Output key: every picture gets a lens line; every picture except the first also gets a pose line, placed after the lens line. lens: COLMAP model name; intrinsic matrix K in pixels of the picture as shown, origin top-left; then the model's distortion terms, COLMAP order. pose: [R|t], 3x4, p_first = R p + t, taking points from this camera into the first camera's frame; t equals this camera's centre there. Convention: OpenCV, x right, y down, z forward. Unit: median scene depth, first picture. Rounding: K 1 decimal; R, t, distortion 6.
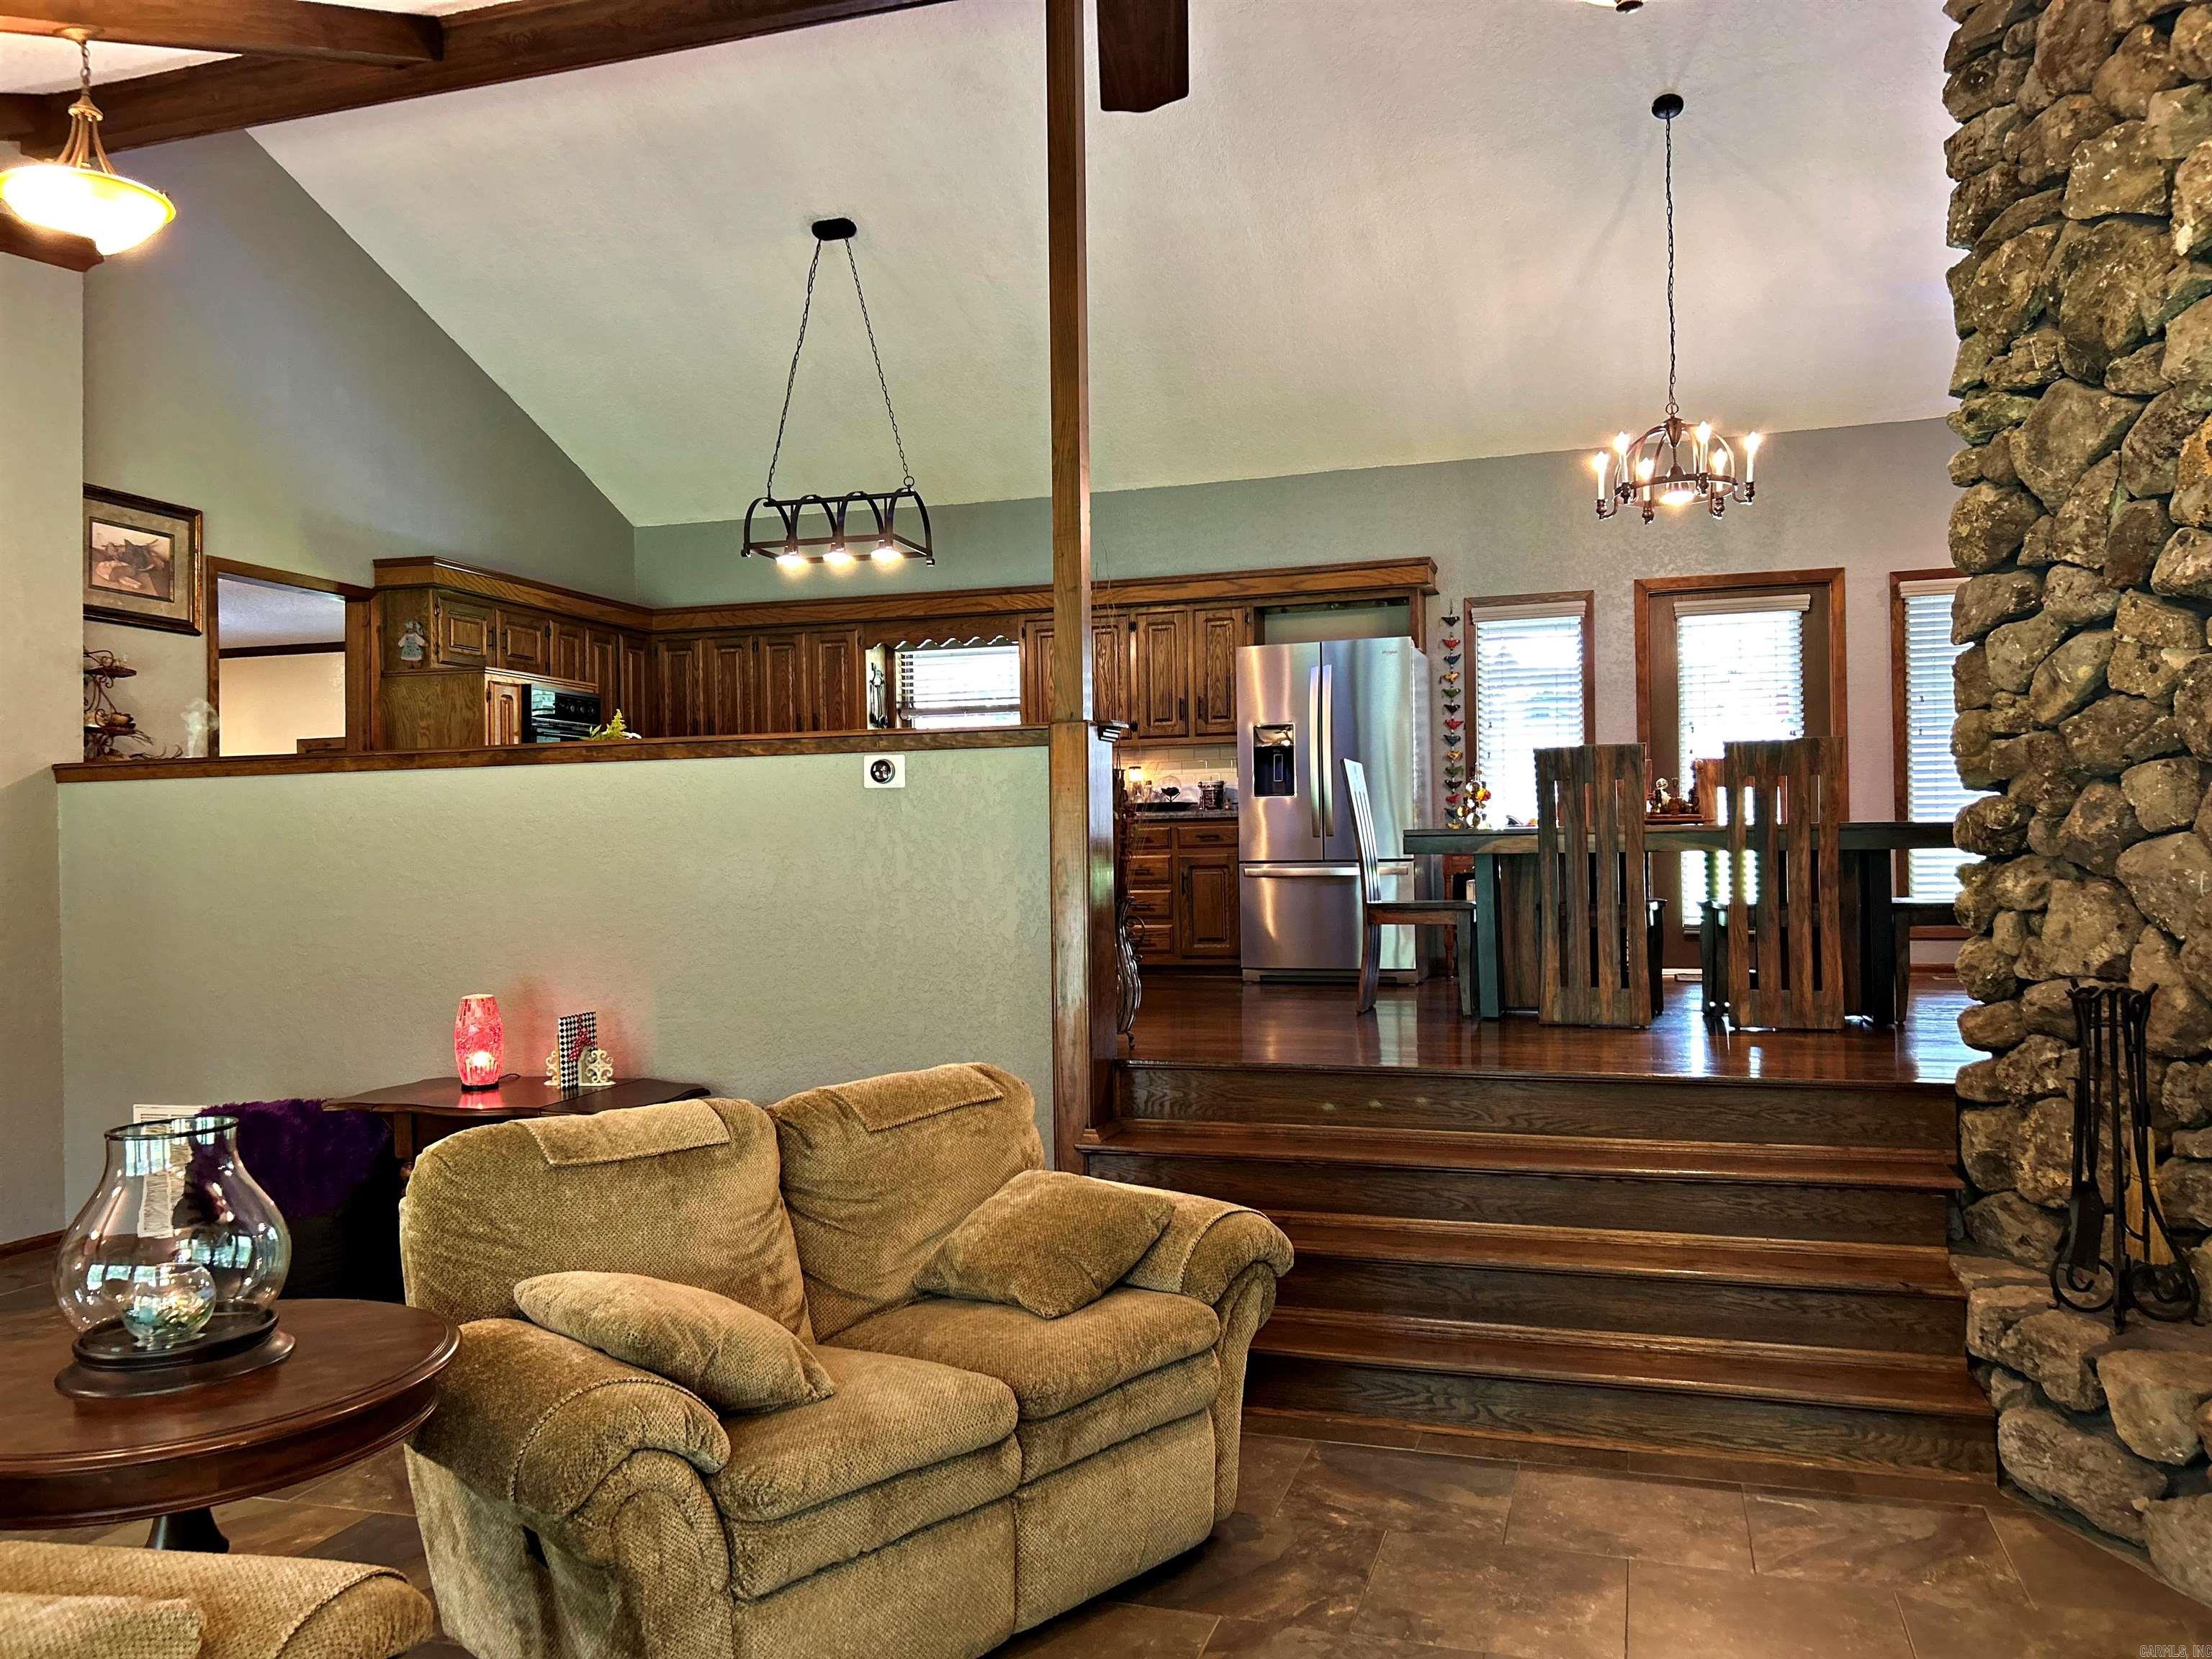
lens RADIAL K [[1650.1, 0, 1106.1], [0, 1650.1, 830.3], [0, 0, 1]] dist [0.053320, -0.066120]
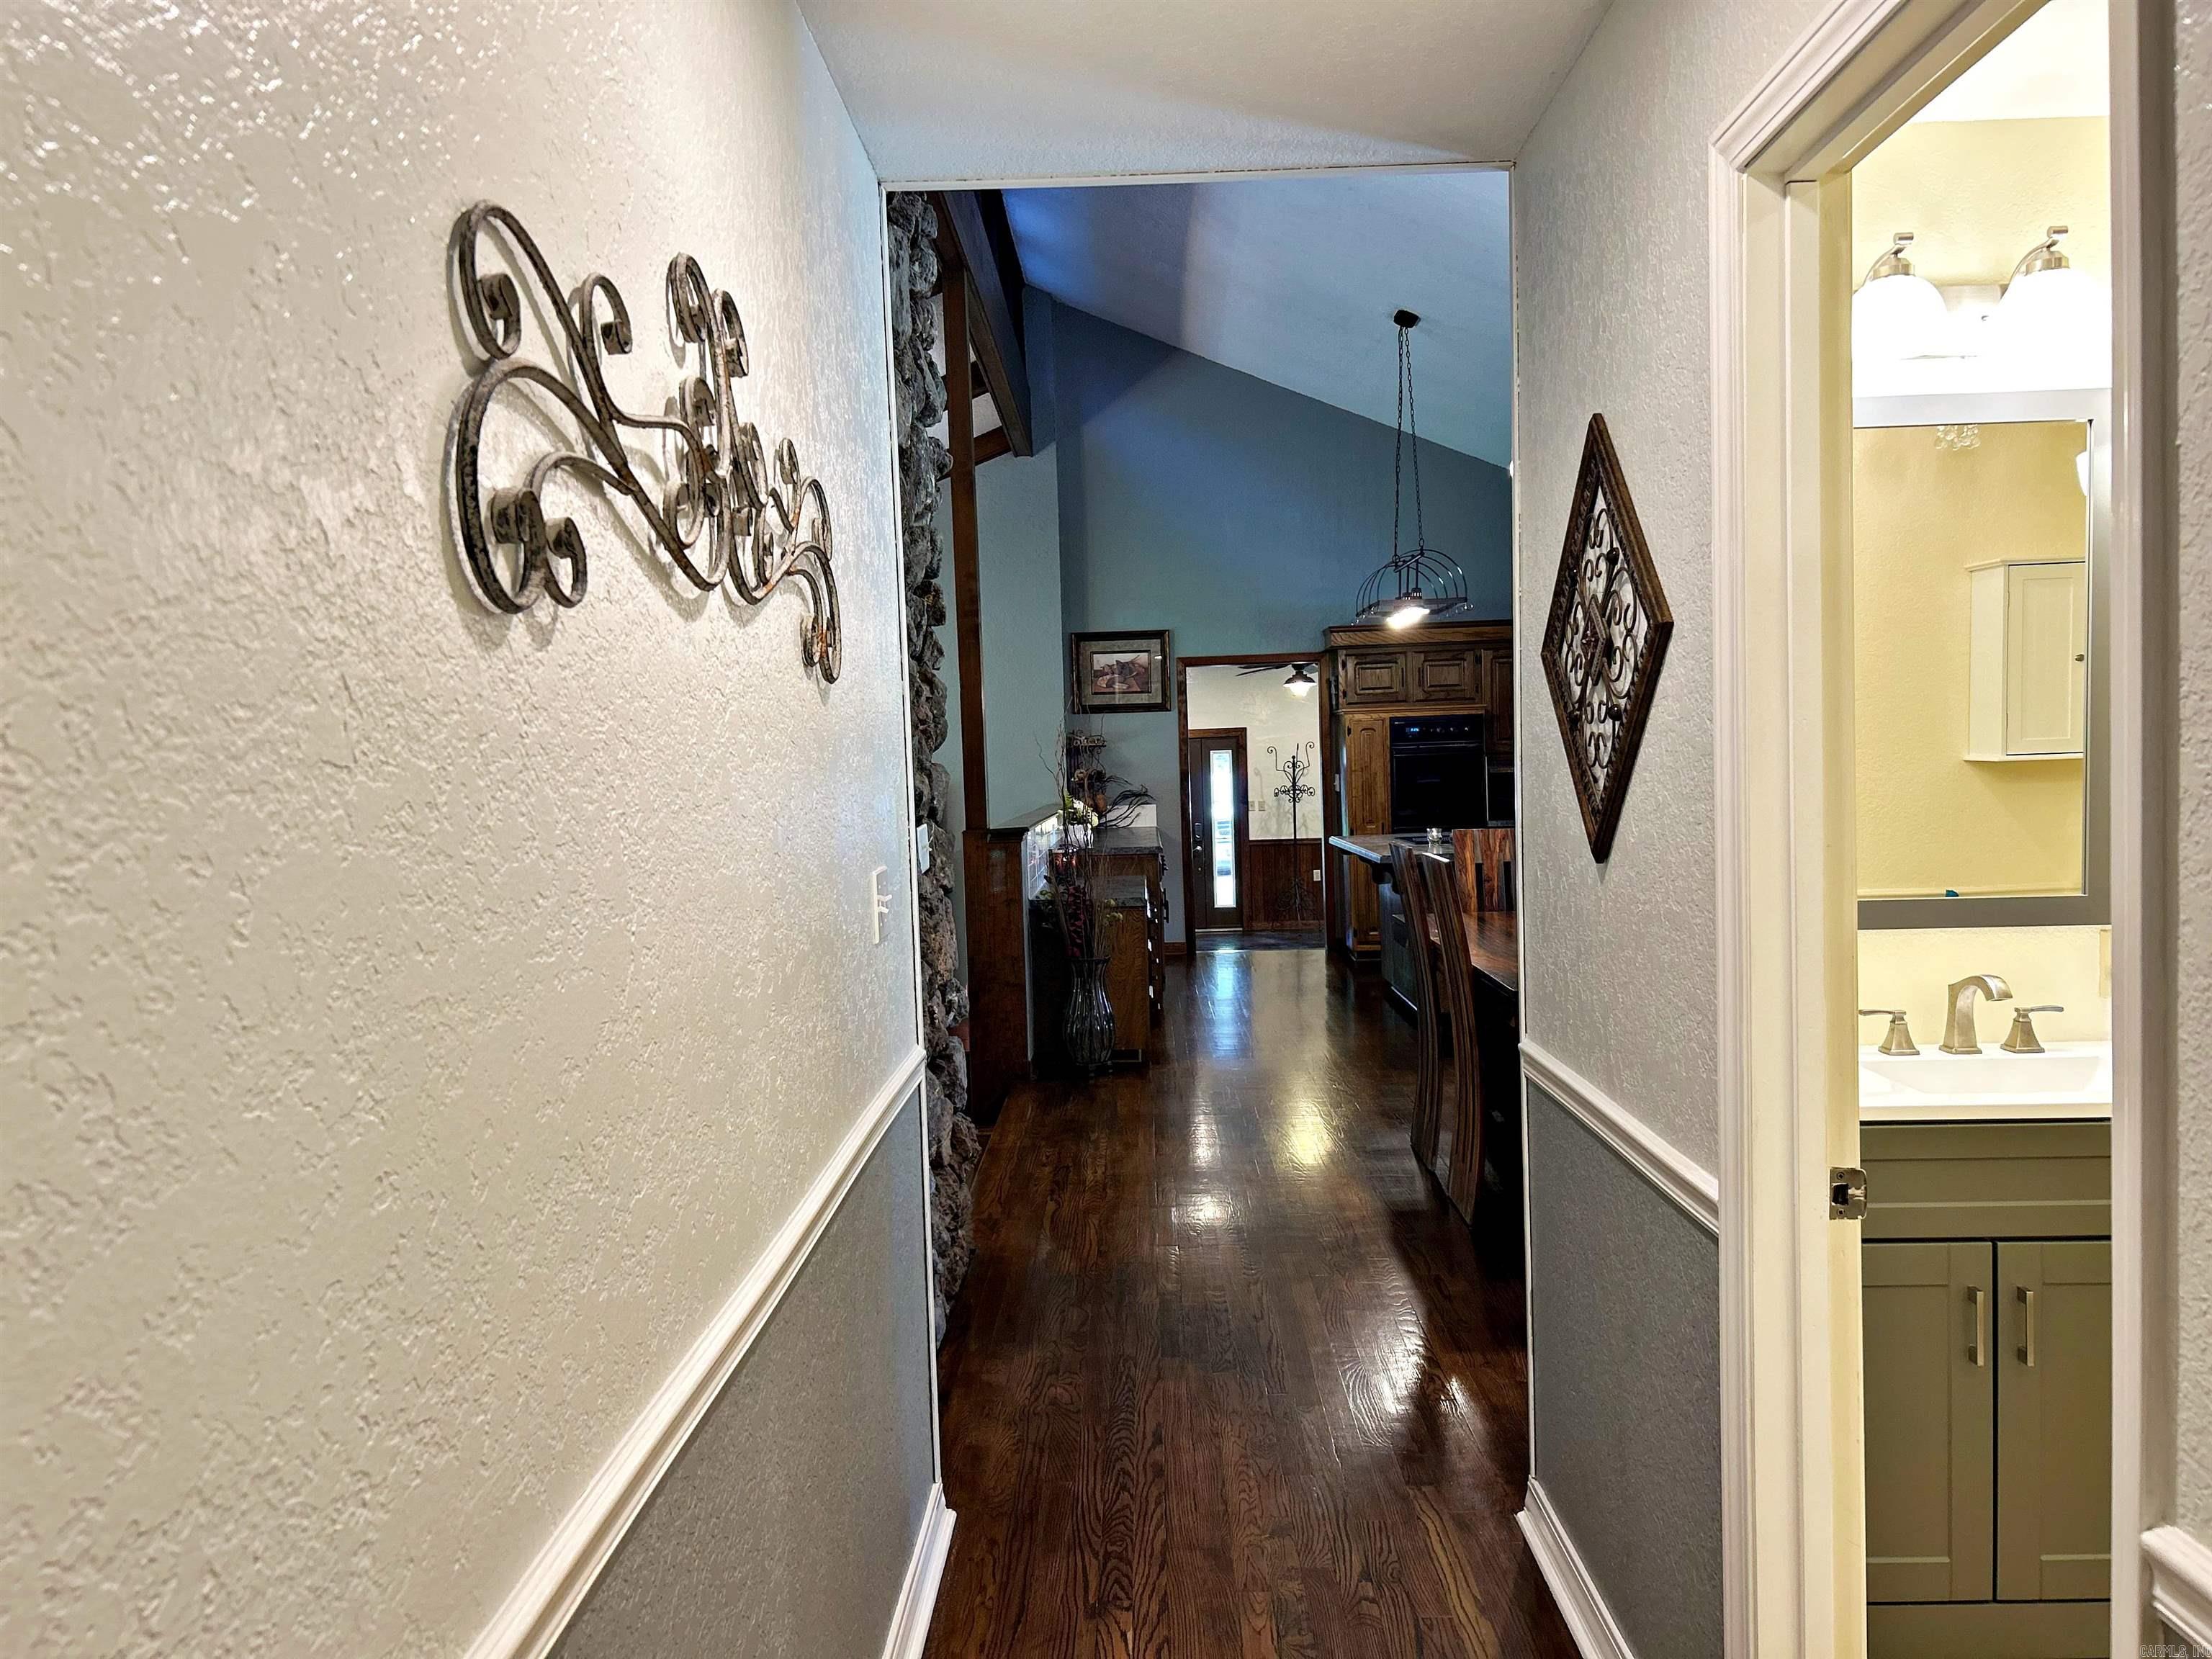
lens RADIAL K [[1650.1, 0, 1092.2], [0, 1650.1, 835.8], [0, 0, 1]] dist [0.053320, -0.066120]
pose [[0.274453, 0.047511, -0.960426, 0.913422], [0.043648, 0.997134, 0.061800, -0.097538], [0.960609, -0.058882, 0.271593, 0.496471]]
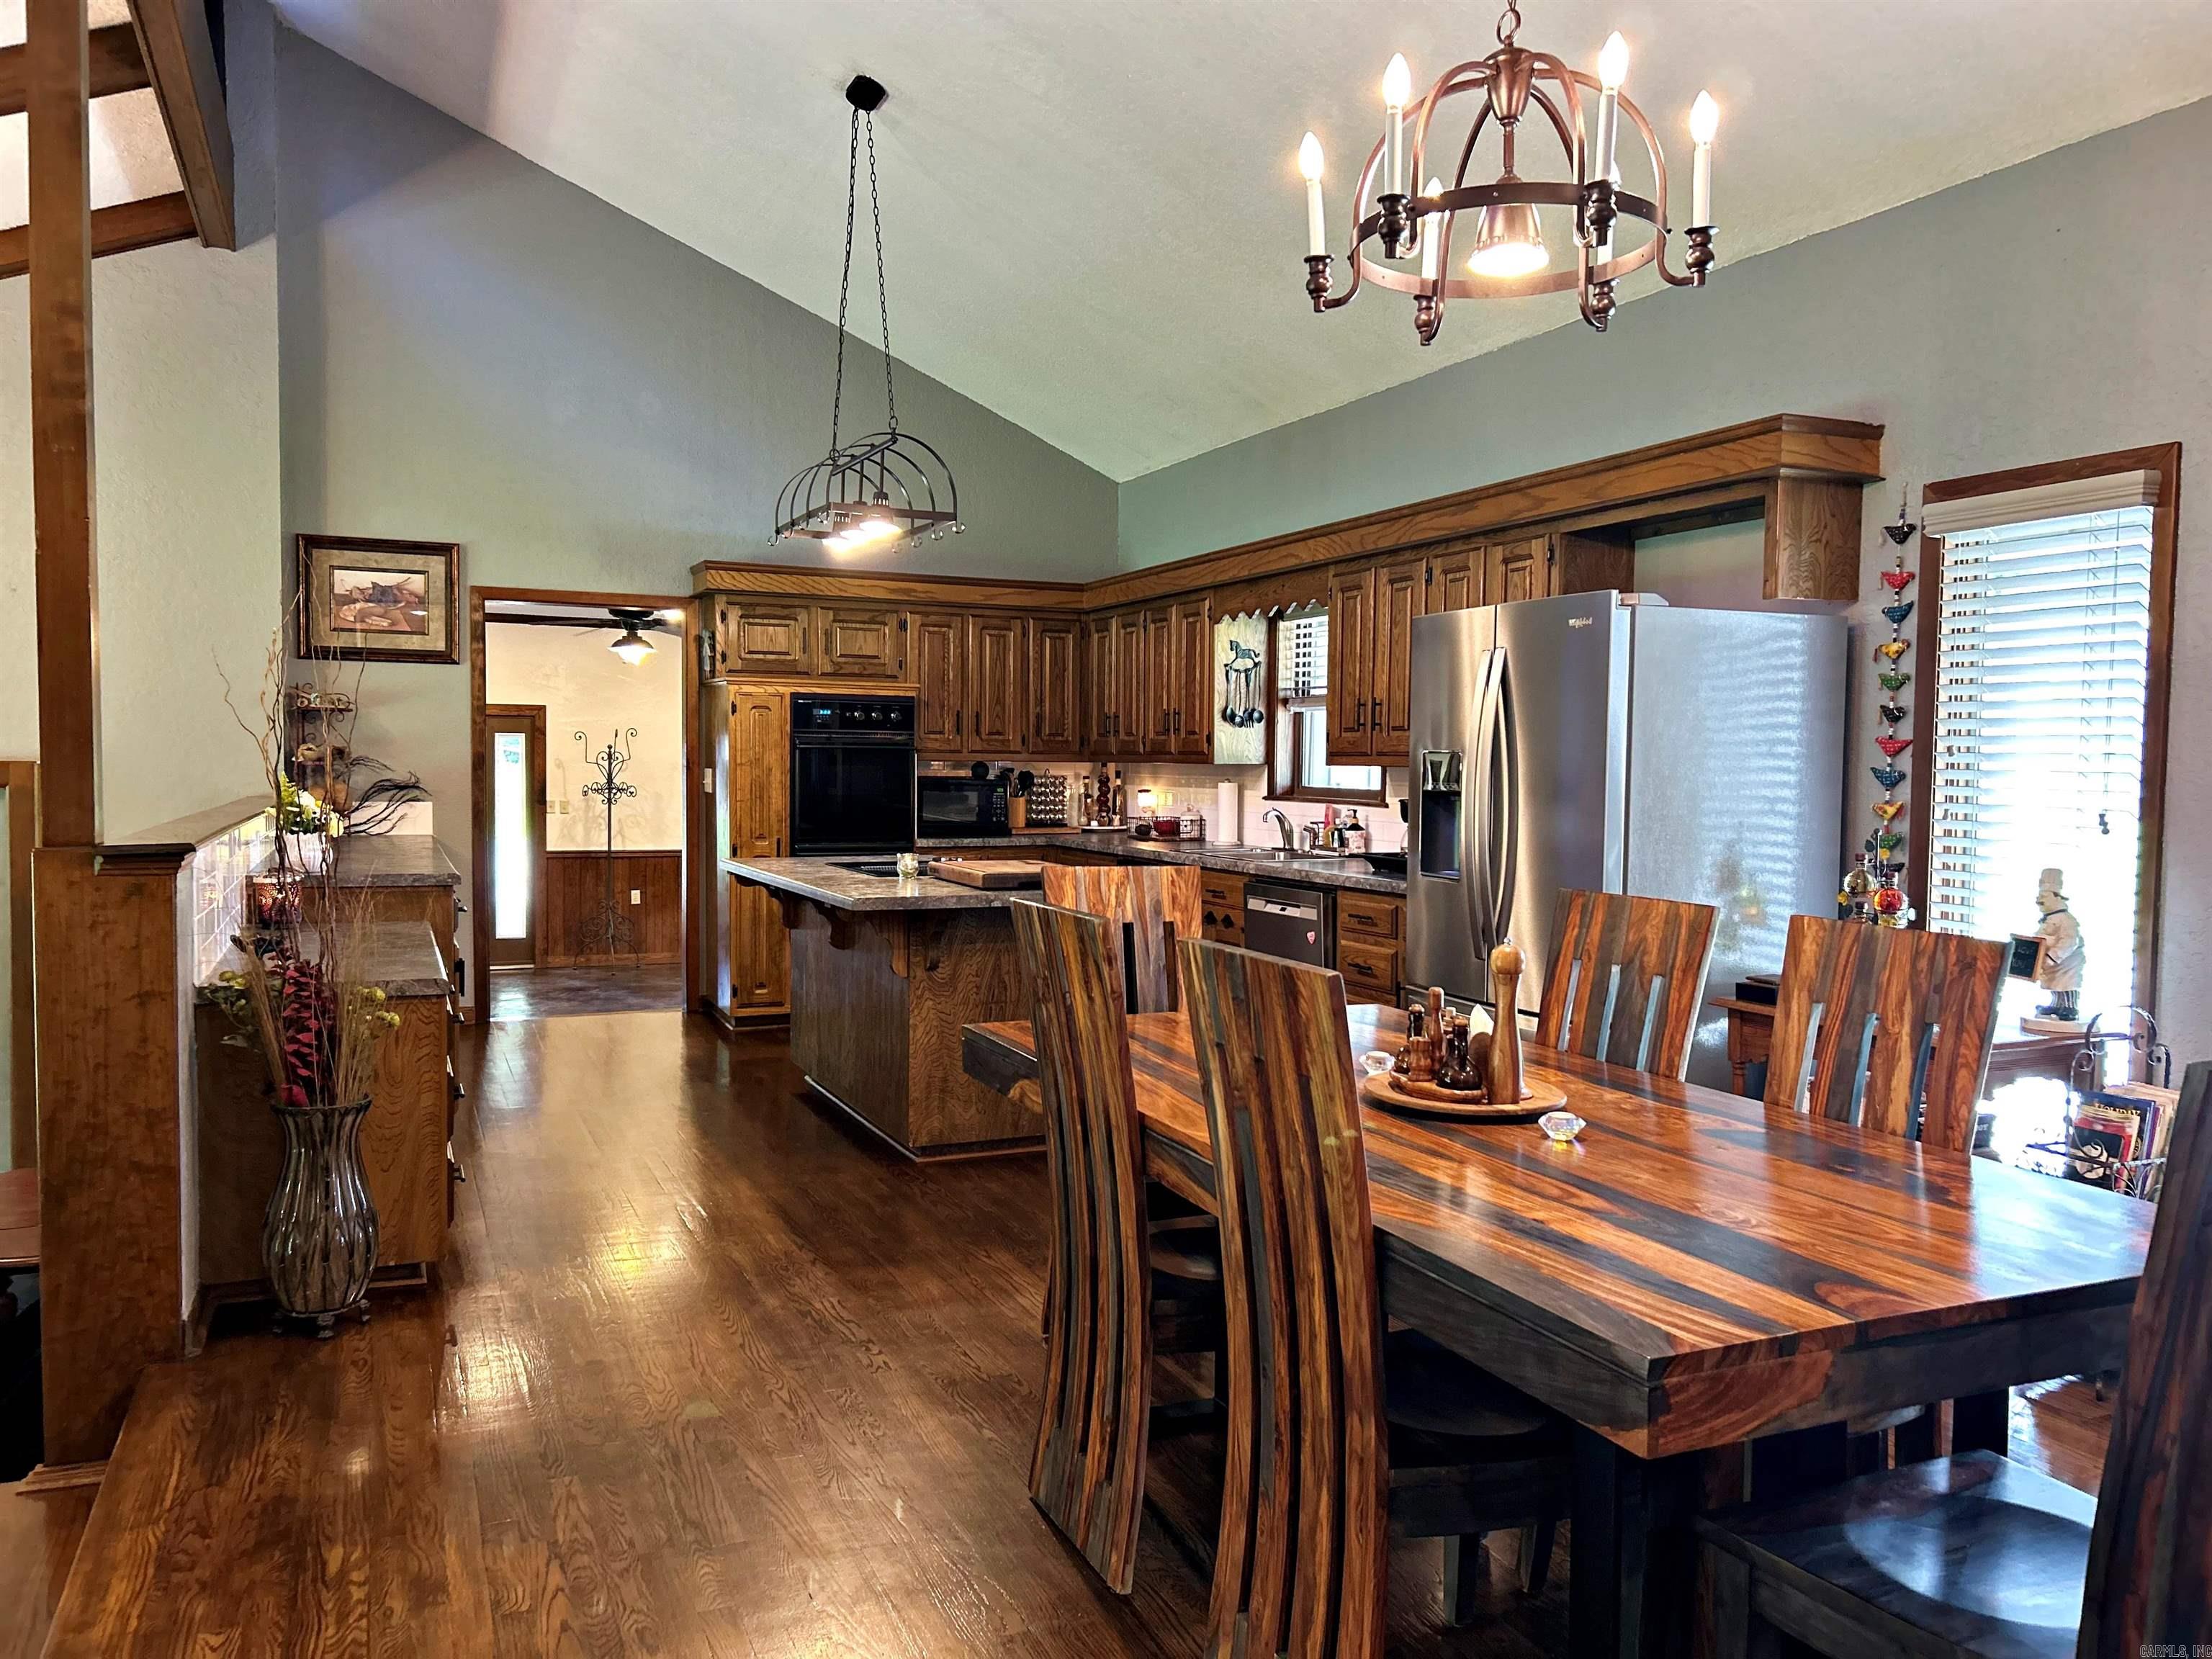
lens RADIAL K [[1650.1, 0, 1108.6], [0, 1650.1, 848.1], [0, 0, 1]] dist [0.053320, -0.066120]
pose [[0.660794, 0.062228, -0.747983, 0.514024], [-0.011159, 0.997262, 0.073109, -0.081242], [0.750484, -0.039963, 0.659679, 0.602333]]
